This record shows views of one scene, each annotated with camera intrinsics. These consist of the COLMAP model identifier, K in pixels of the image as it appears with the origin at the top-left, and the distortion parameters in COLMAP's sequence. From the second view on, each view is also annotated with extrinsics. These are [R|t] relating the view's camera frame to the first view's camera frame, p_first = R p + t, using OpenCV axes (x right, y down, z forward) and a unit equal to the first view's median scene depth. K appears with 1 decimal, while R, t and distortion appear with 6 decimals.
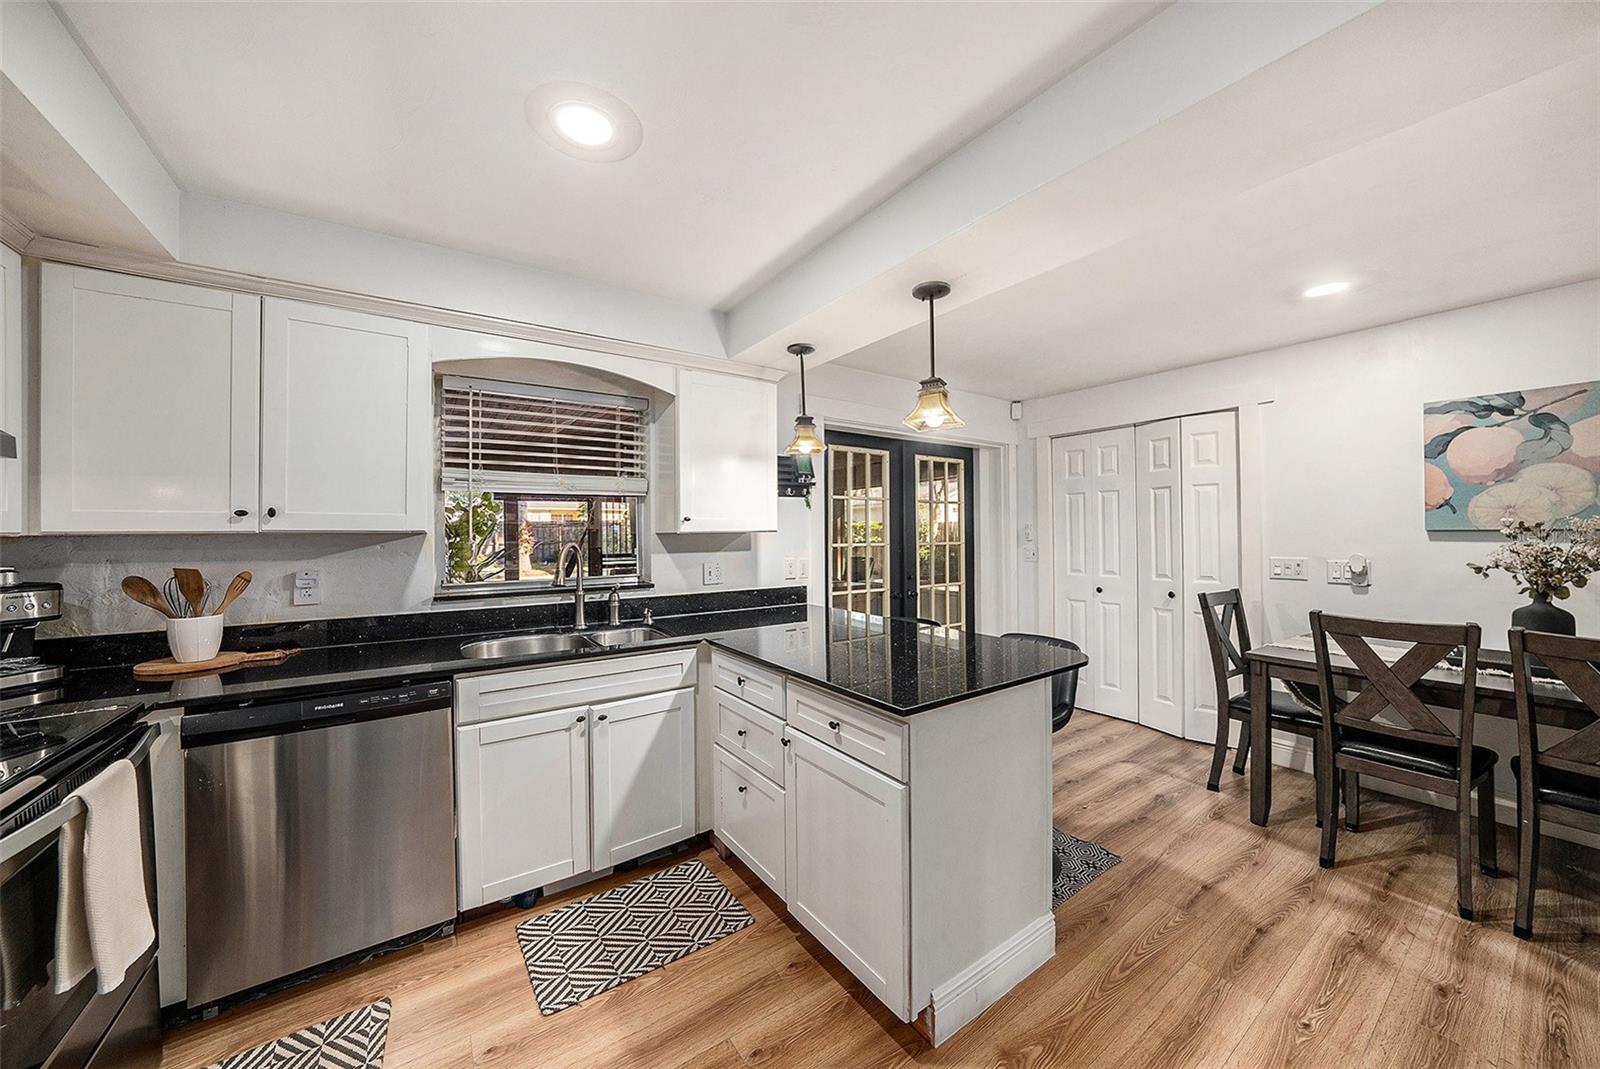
lens RADIAL K [[556.6, 0, 804.4], [0, 556.6, 526.1], [0, 0, 1]] dist [-0.030339, 0.006965]
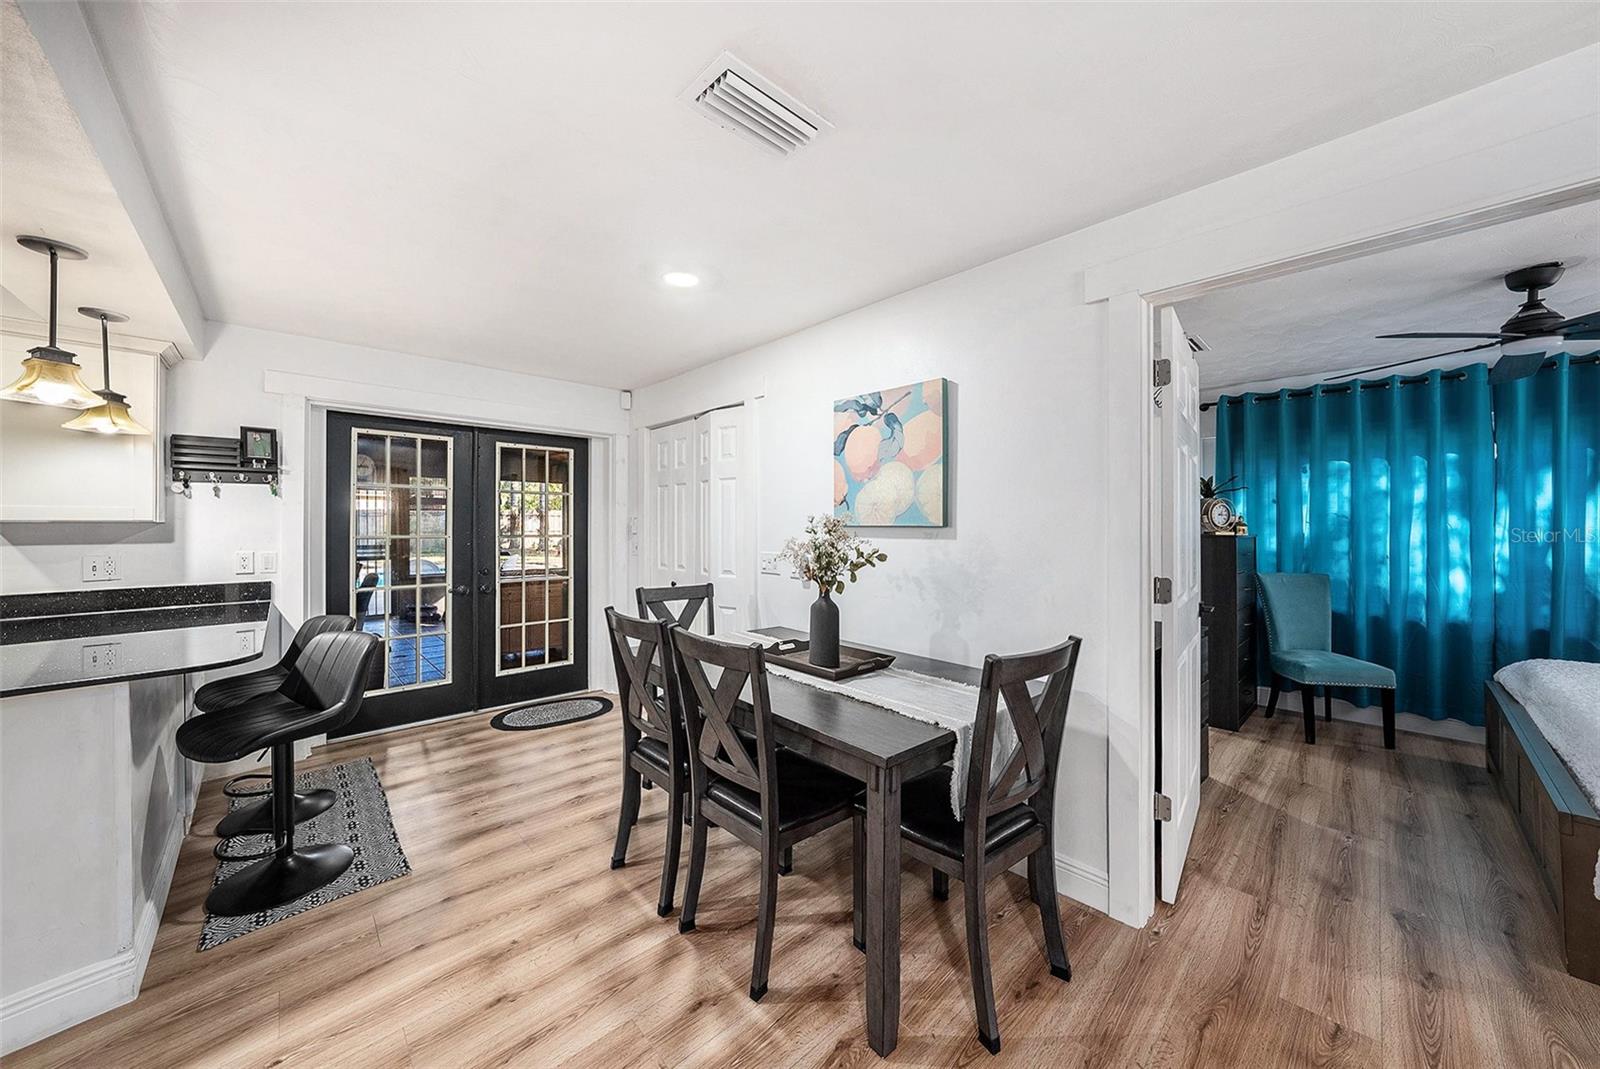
lens RADIAL K [[556.6, 0, 804.4], [0, 556.6, 526.1], [0, 0, 1]] dist [-0.030339, 0.006965]
pose [[0.987115, 0.007927, 0.159818, 0.952636], [-0.010446, 0.999834, 0.014927, -0.007489], [-0.159673, -0.016404, 0.987034, -0.024249]]
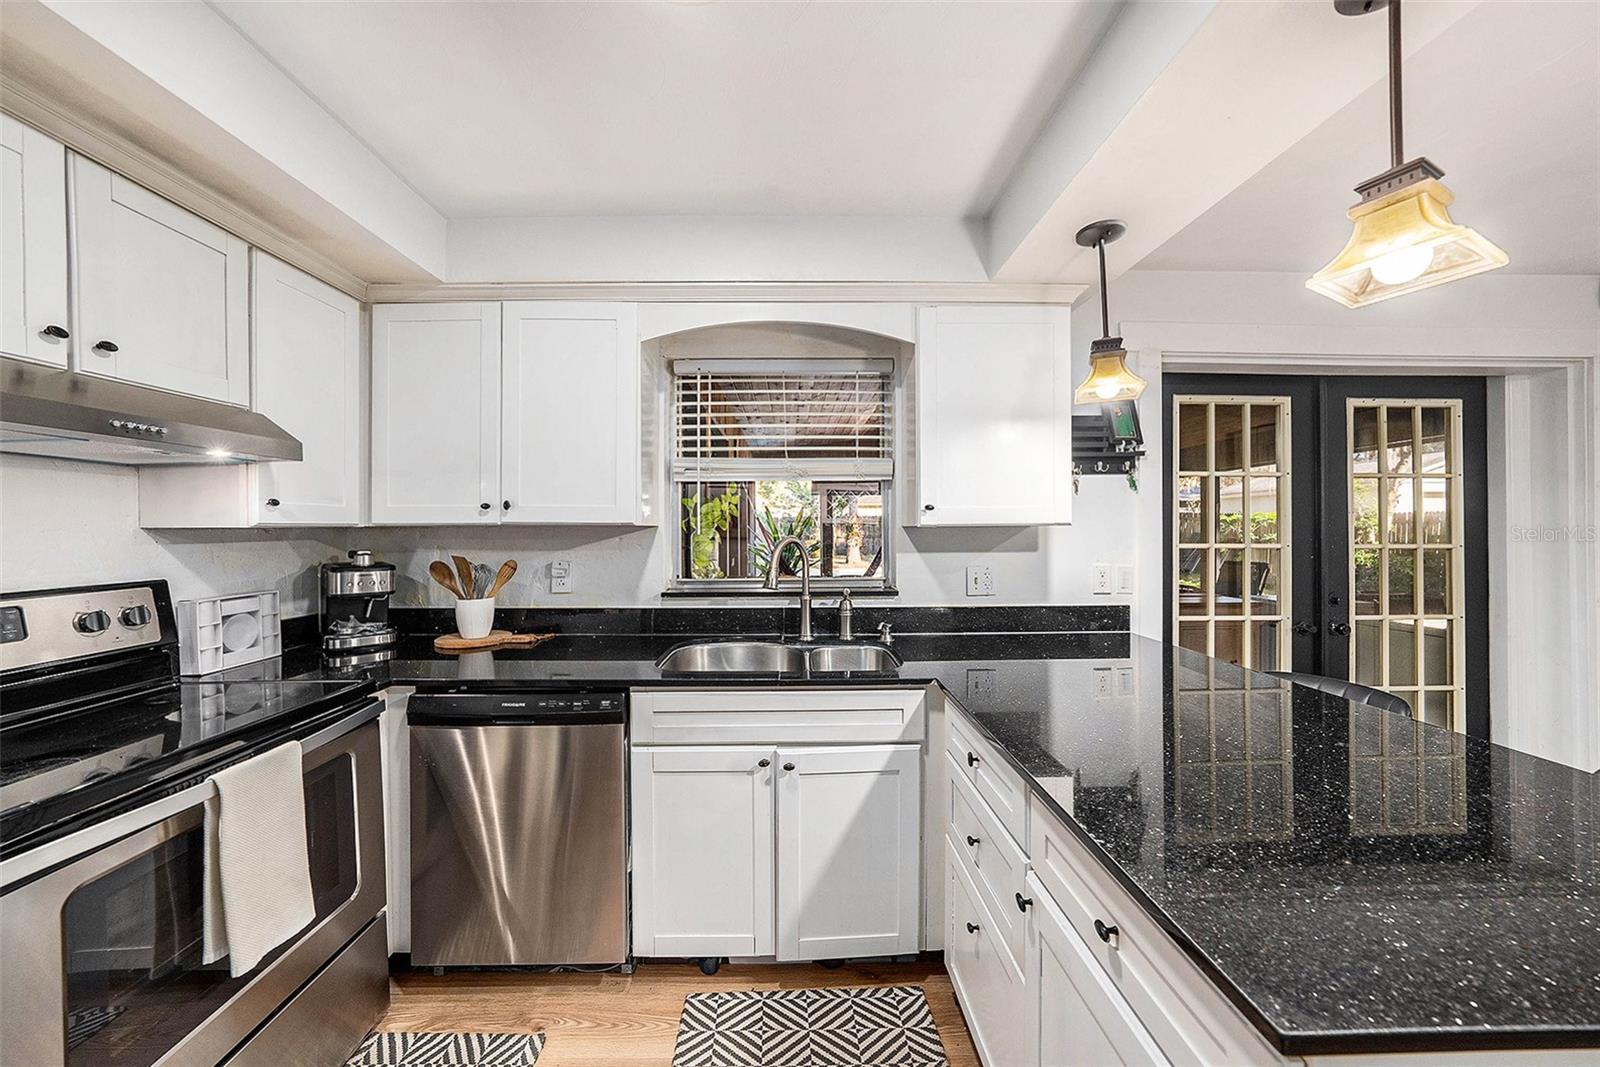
lens RADIAL K [[556.6, 0, 804.4], [0, 556.6, 525.1], [0, 0, 1]] dist [-0.030339, 0.006965]
pose [[0.831772, 0.001649, -0.555115, 0.061320], [0.003223, 0.999964, 0.007799, 0.004592], [0.555108, -0.008276, 0.831737, 0.297955]]
